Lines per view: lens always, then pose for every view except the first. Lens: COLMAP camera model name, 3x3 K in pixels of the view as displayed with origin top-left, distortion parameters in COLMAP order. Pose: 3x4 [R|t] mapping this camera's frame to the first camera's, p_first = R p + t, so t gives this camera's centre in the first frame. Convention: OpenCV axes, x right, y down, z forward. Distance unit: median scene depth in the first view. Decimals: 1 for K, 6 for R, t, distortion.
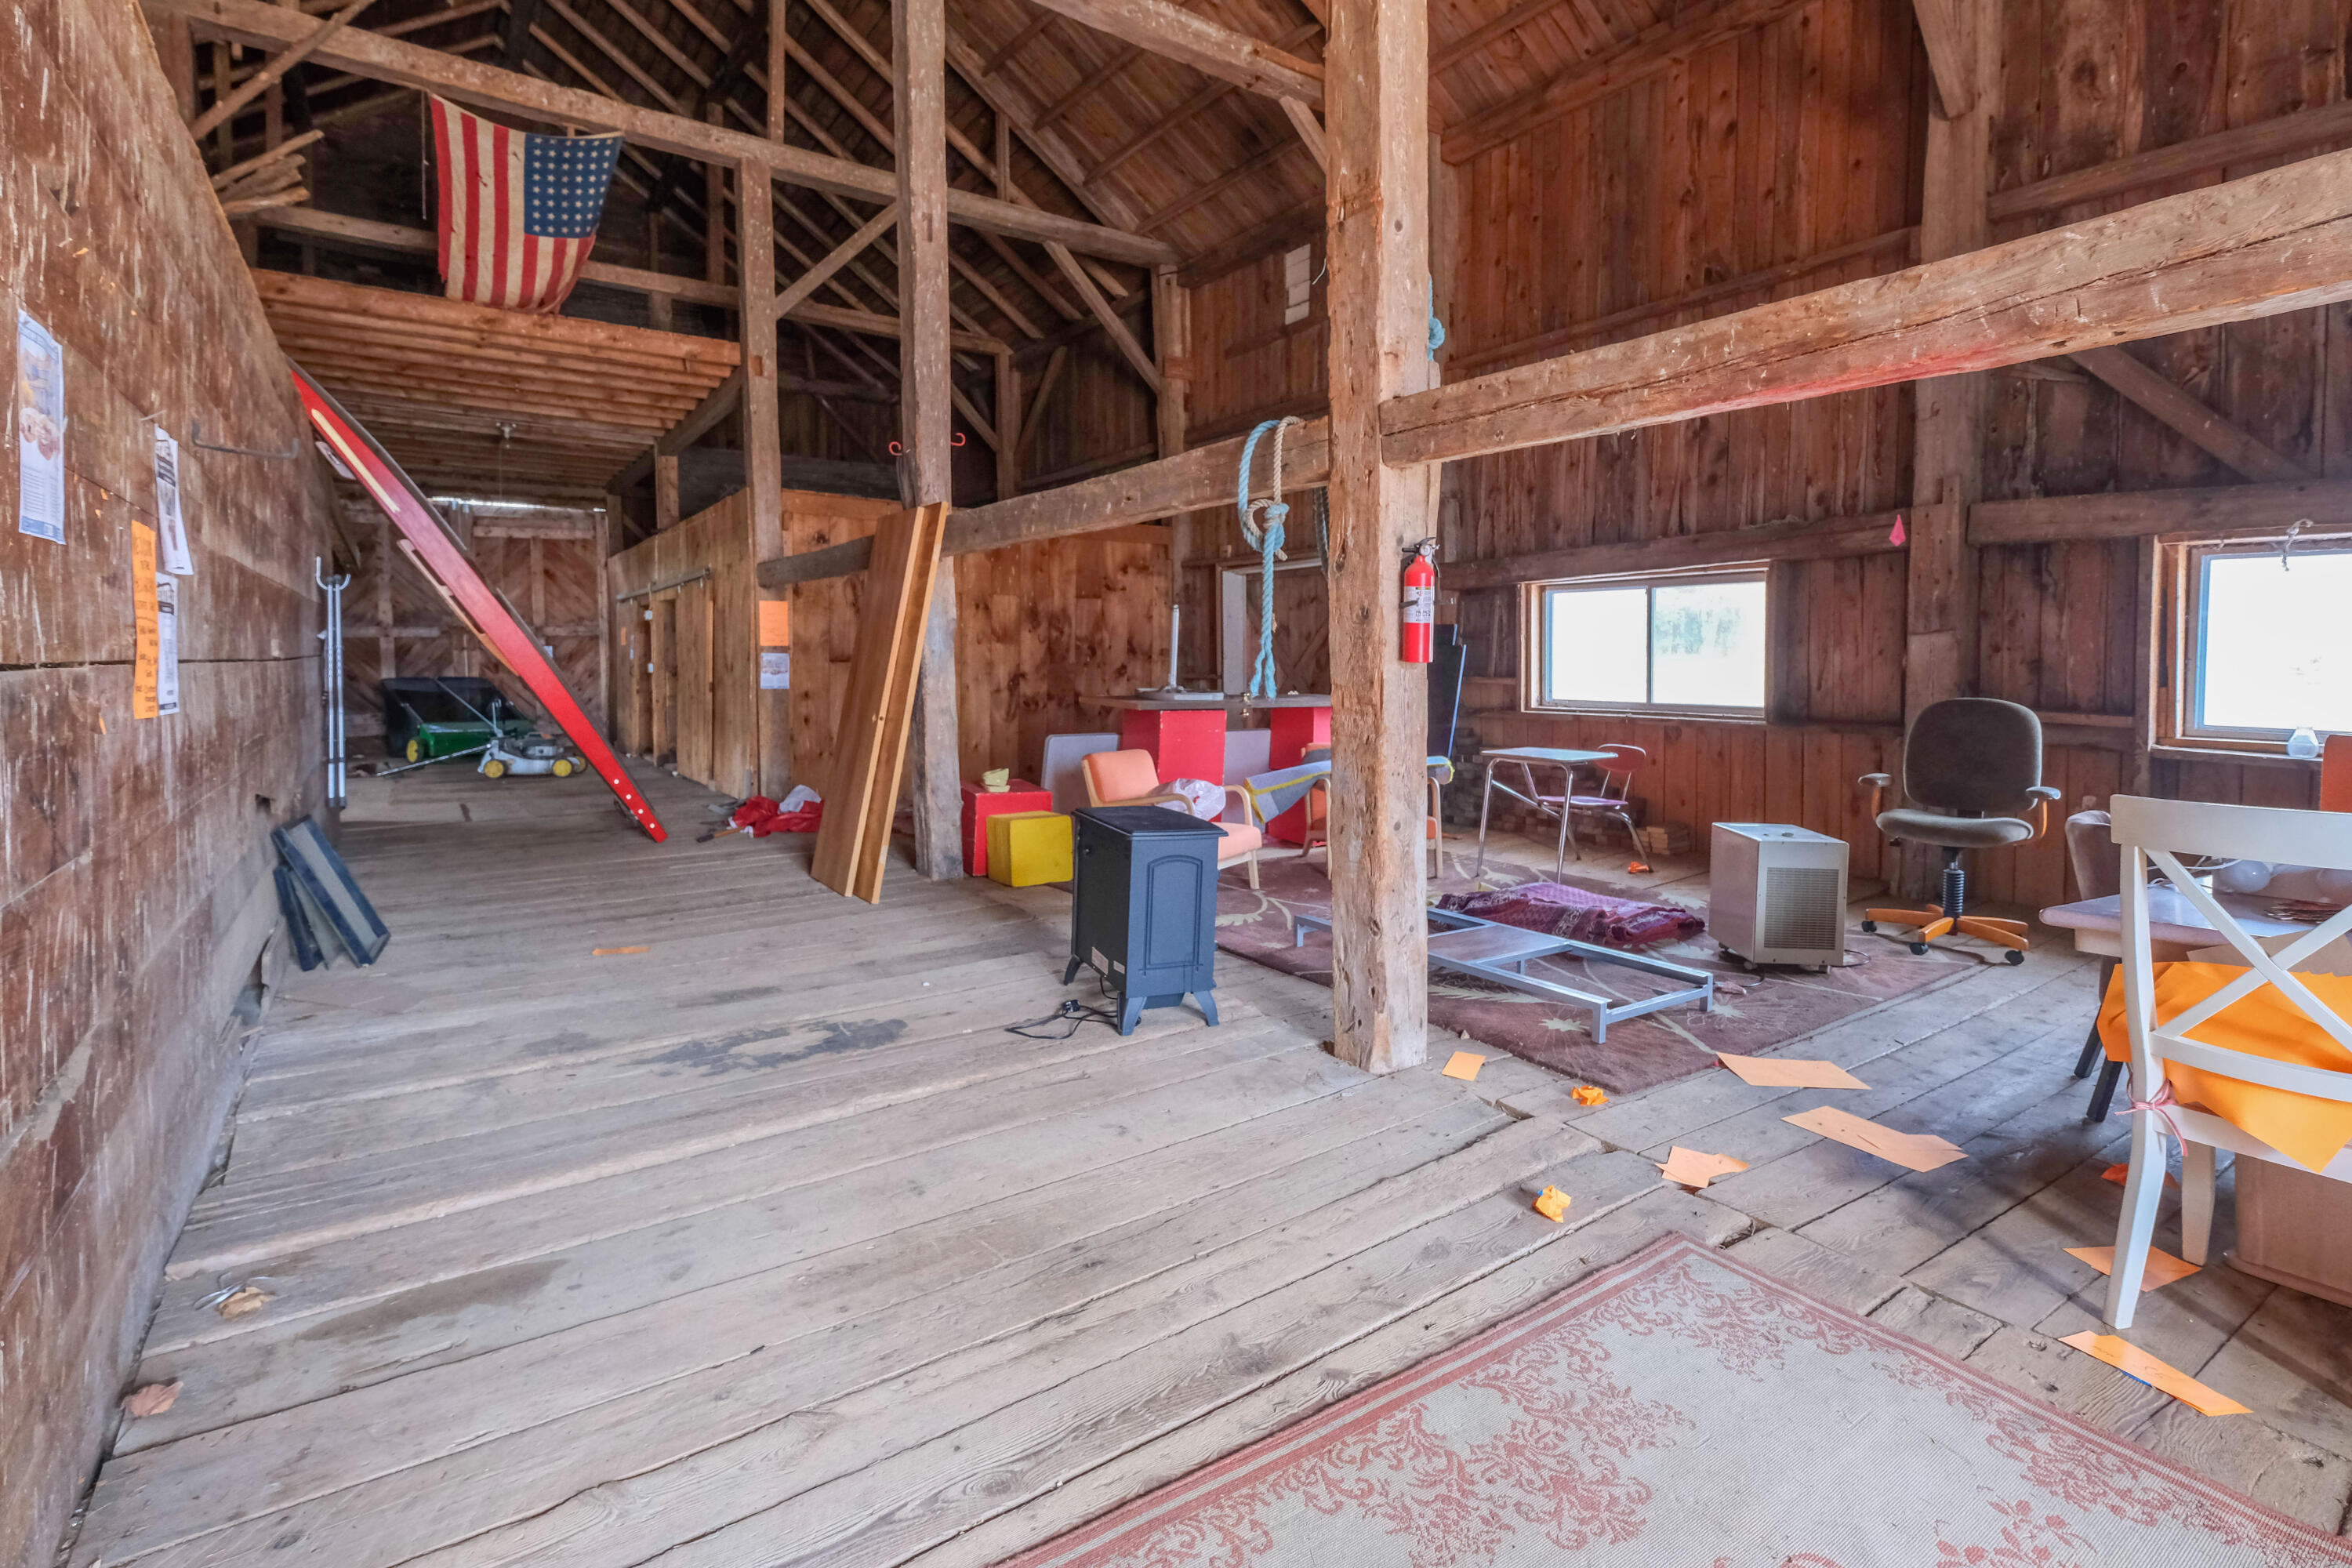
lens RADIAL K [[1068.4, 0, 1185.7], [0, 1068.4, 709.7], [0, 0, 1]] dist [-0.005496, -0.000597]
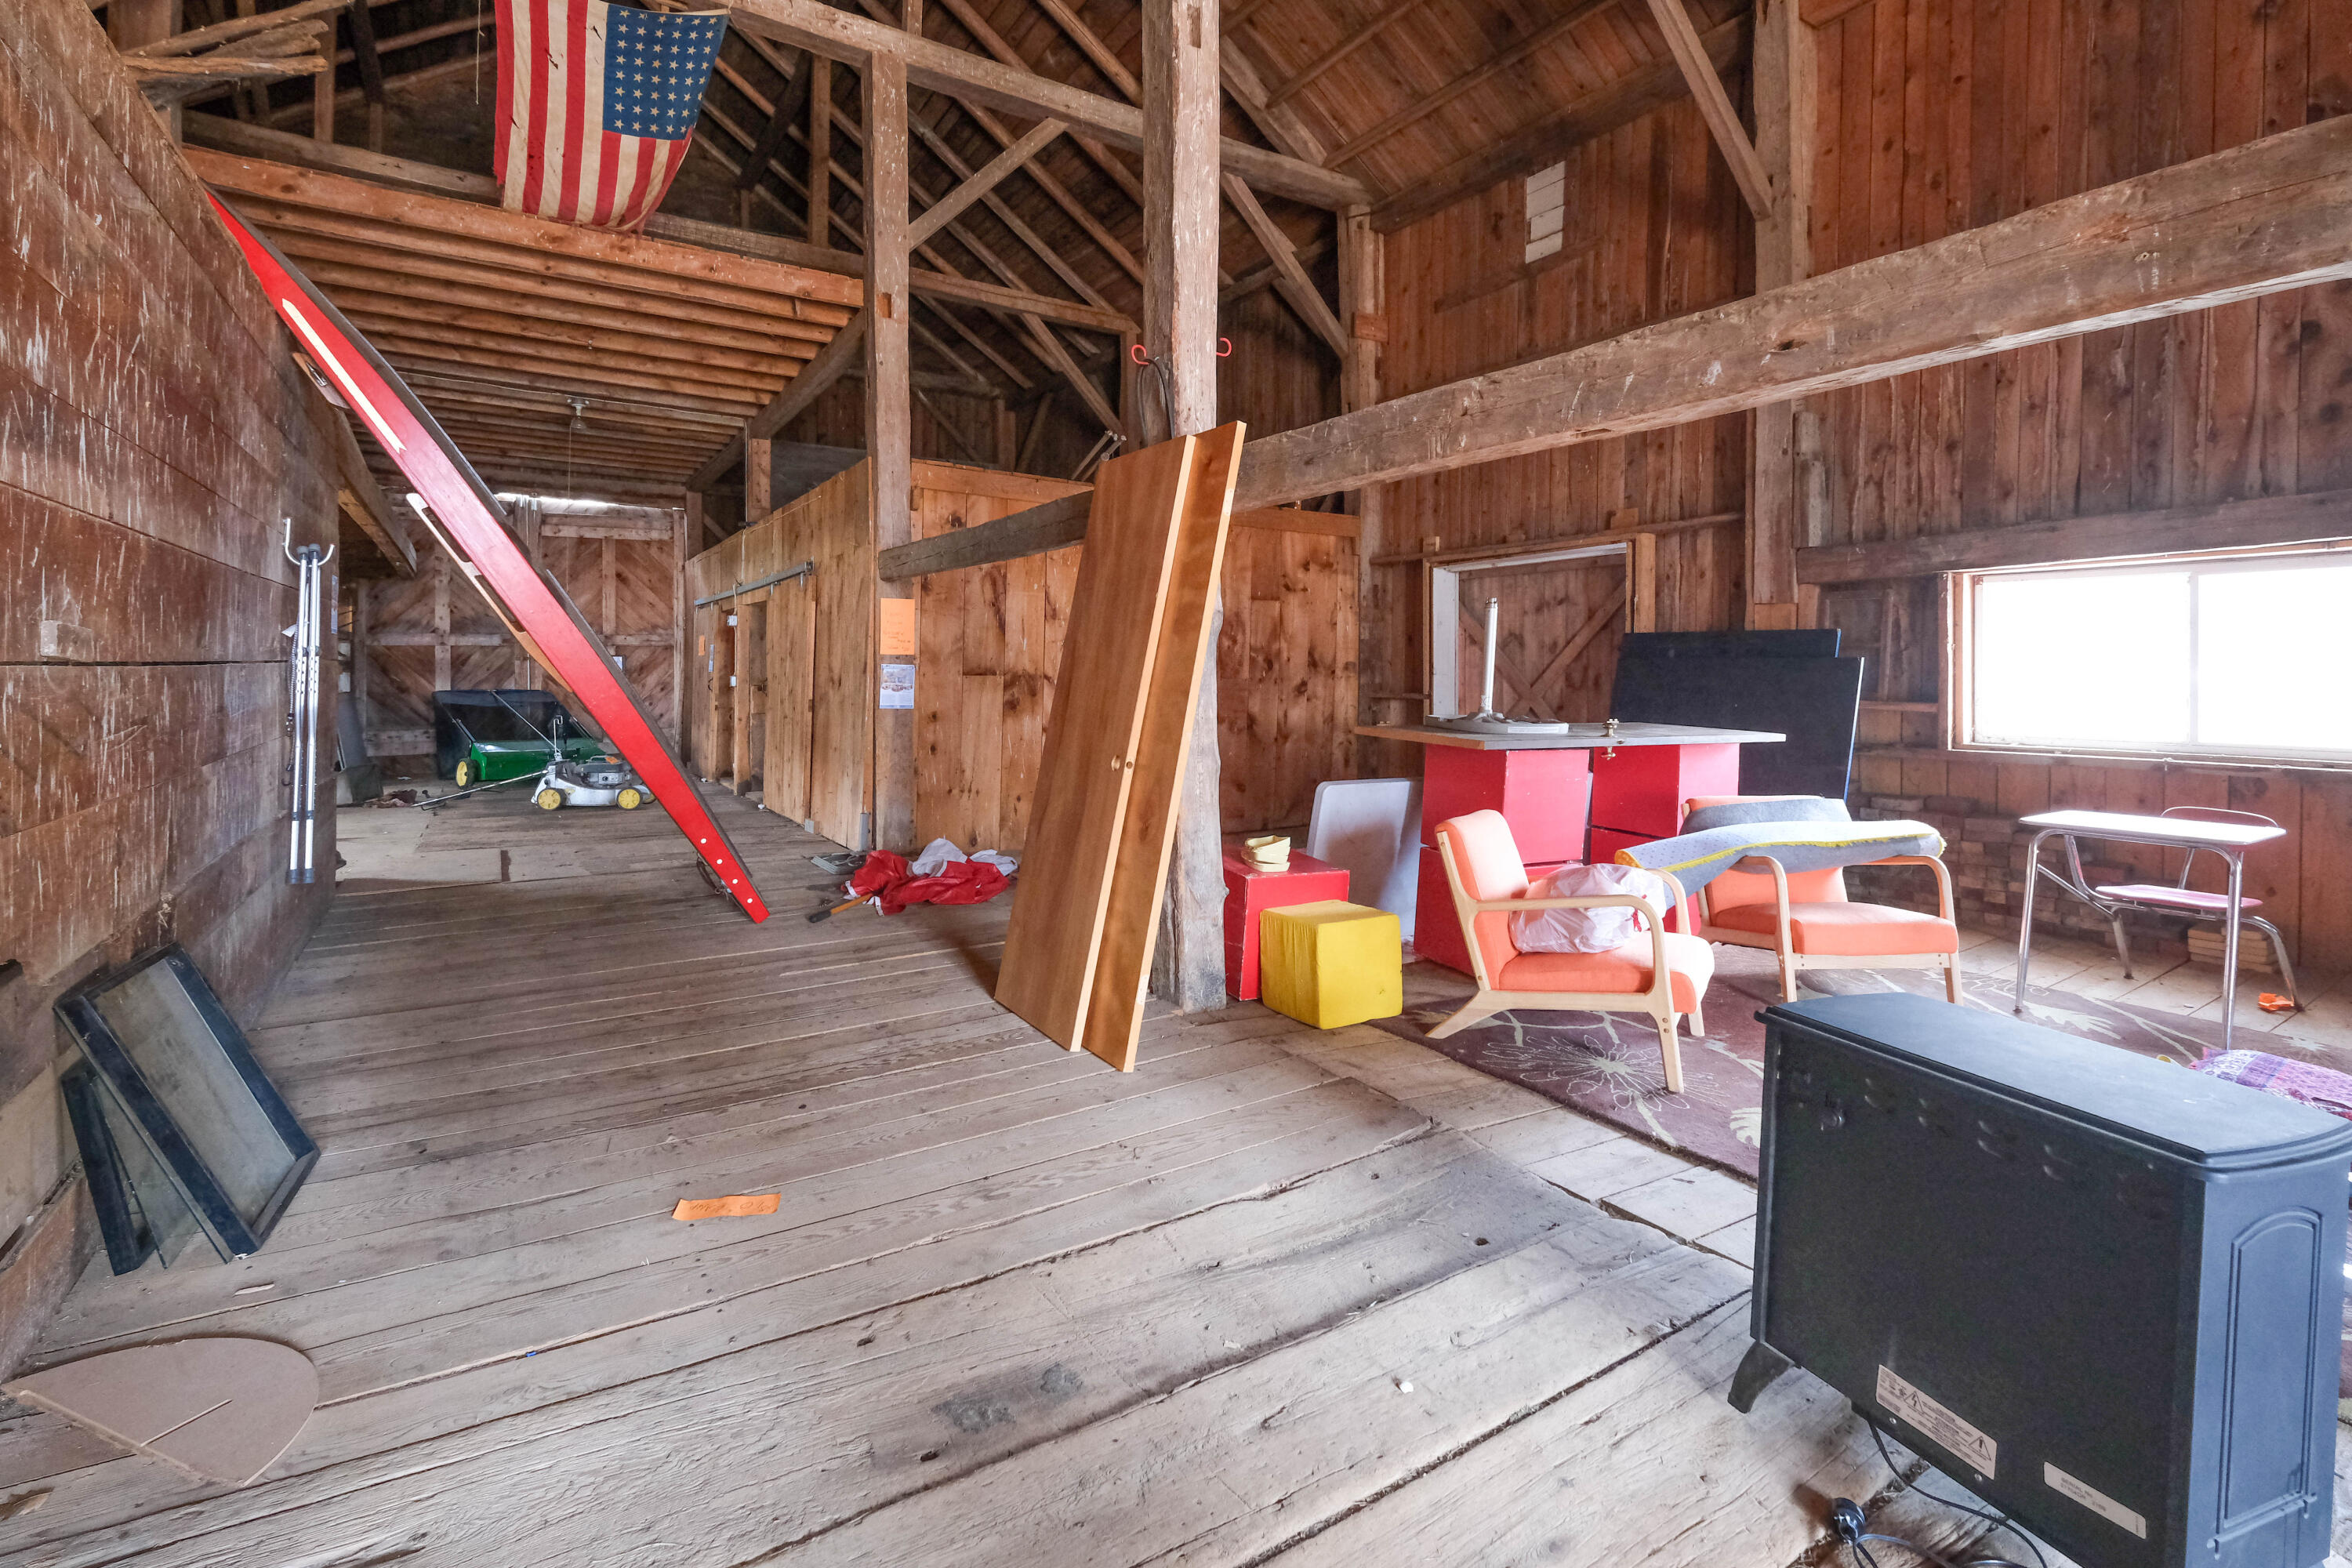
lens RADIAL K [[1068.4, 0, 1220.6], [0, 1068.4, 677.0], [0, 0, 1]] dist [-0.005496, -0.000597]
pose [[0.999674, 0.005890, -0.024832, -0.122546], [-0.007009, 0.998952, -0.045221, -0.008852], [0.024540, 0.045381, 0.998668, 0.208867]]
